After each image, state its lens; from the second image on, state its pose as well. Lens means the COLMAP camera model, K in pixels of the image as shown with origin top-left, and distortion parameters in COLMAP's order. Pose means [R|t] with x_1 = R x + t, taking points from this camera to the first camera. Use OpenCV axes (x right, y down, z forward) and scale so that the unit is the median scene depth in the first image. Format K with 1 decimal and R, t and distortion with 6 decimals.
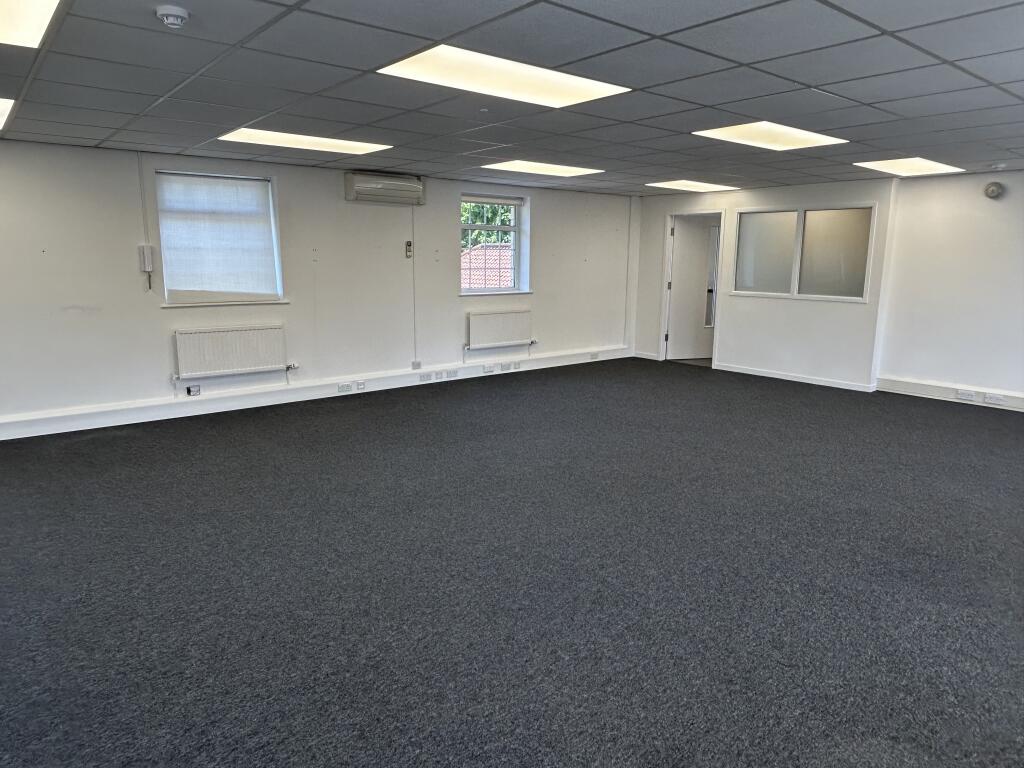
lens RADIAL K [[683.1, 0, 514.0], [0, 683.1, 390.5], [0, 0, 1]] dist [0.019470, 0.013727]
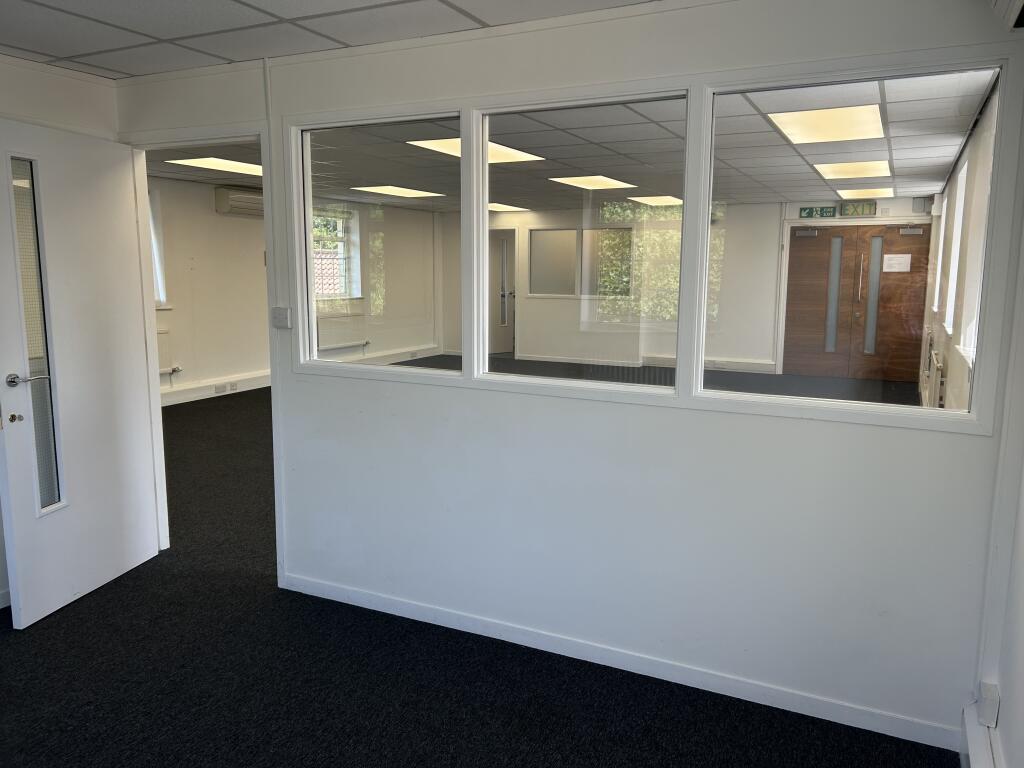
lens RADIAL K [[766.0, 0, 510.0], [0, 766.0, 380.3], [0, 0, 1]] dist [0.044759, -0.036320]
pose [[0.913476, -0.060858, 0.402316, -0.310615], [0.078391, 0.996550, -0.027243, 0.048902], [-0.399270, 0.056424, 0.915095, -0.253991]]
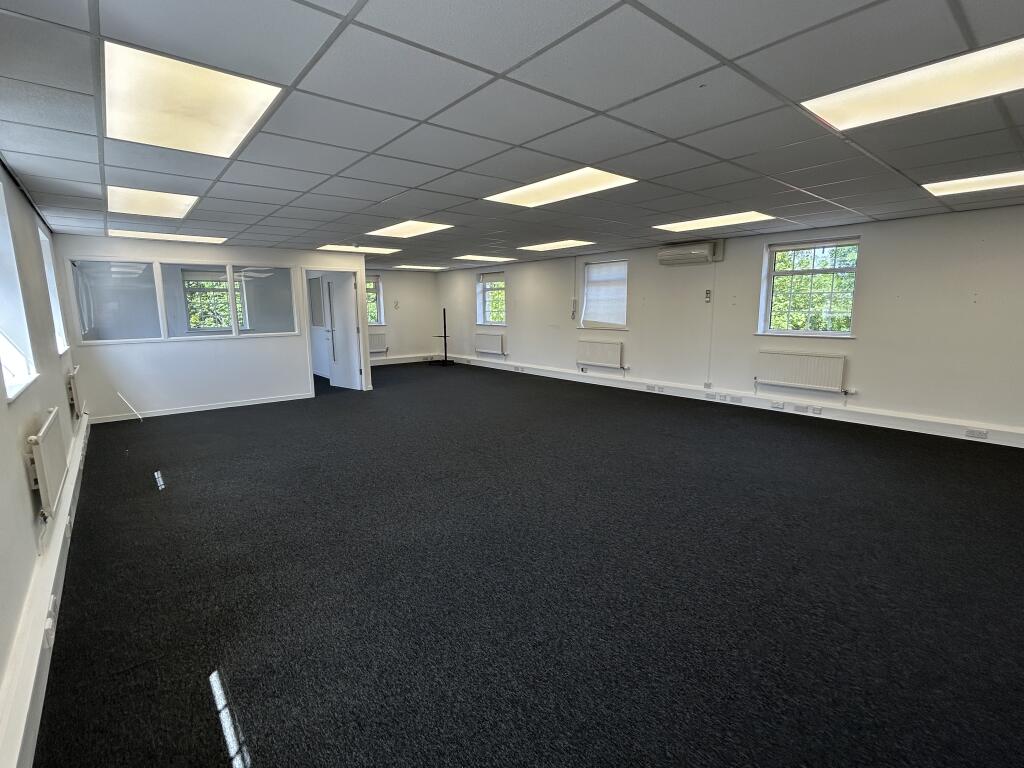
lens RADIAL K [[471.9, 0, 511.7], [0, 471.9, 381.9], [0, 0, 1]] dist [0.000464, -0.000254]
pose [[0.009233, 0.155536, -0.987787, 0.777080], [-0.182241, 0.971547, 0.151276, -0.117540], [0.983211, 0.178619, 0.037315, 0.638733]]
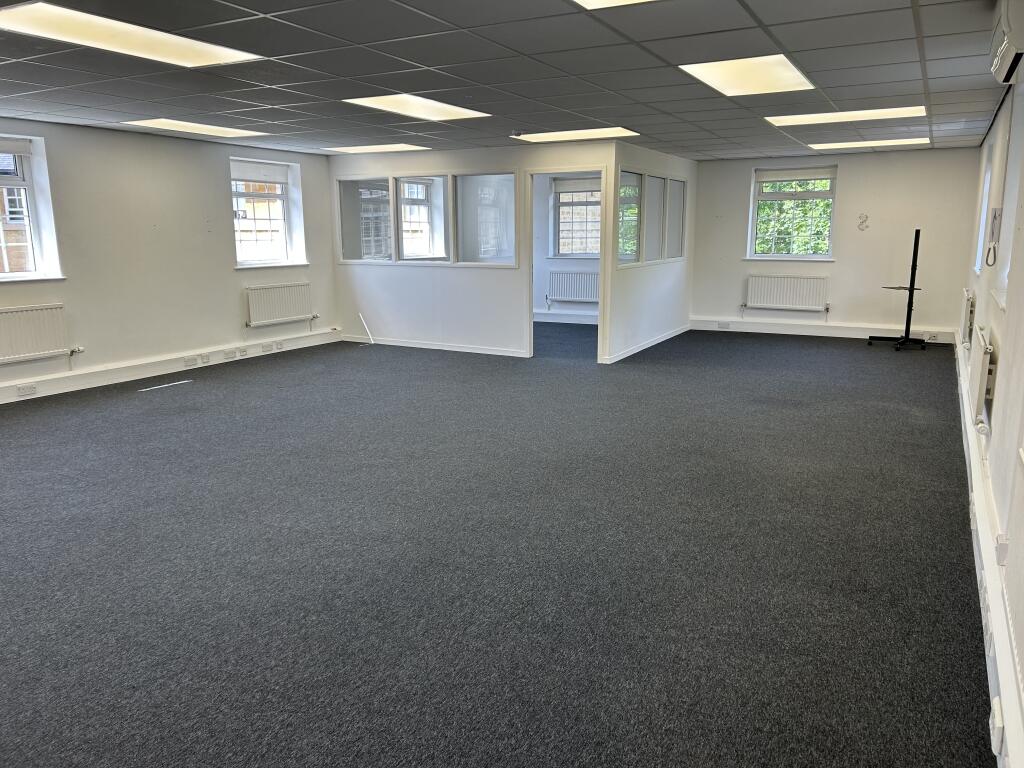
lens RADIAL K [[766.0, 0, 512.6], [0, 766.0, 377.3], [0, 0, 1]] dist [0.044759, -0.036320]
pose [[-0.926624, 0.073990, -0.368636, 0.221110], [-0.068984, 0.930346, 0.360135, -0.242699], [0.369606, 0.359140, -0.856977, 1.264775]]
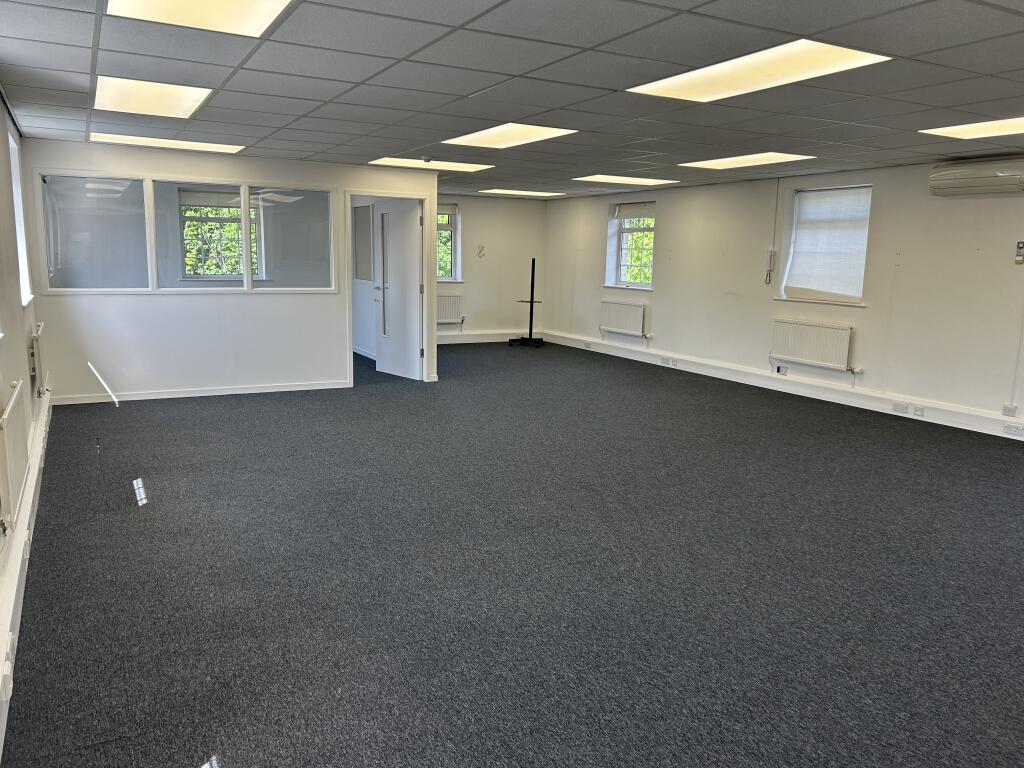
lens RADIAL K [[766.0, 0, 513.8], [0, 766.0, 381.3], [0, 0, 1]] dist [0.044759, -0.036320]
pose [[-0.183181, 0.156144, -0.970600, 0.794030], [-0.210241, 0.958242, 0.193834, -0.123331], [0.960335, 0.239566, -0.142704, 0.640942]]
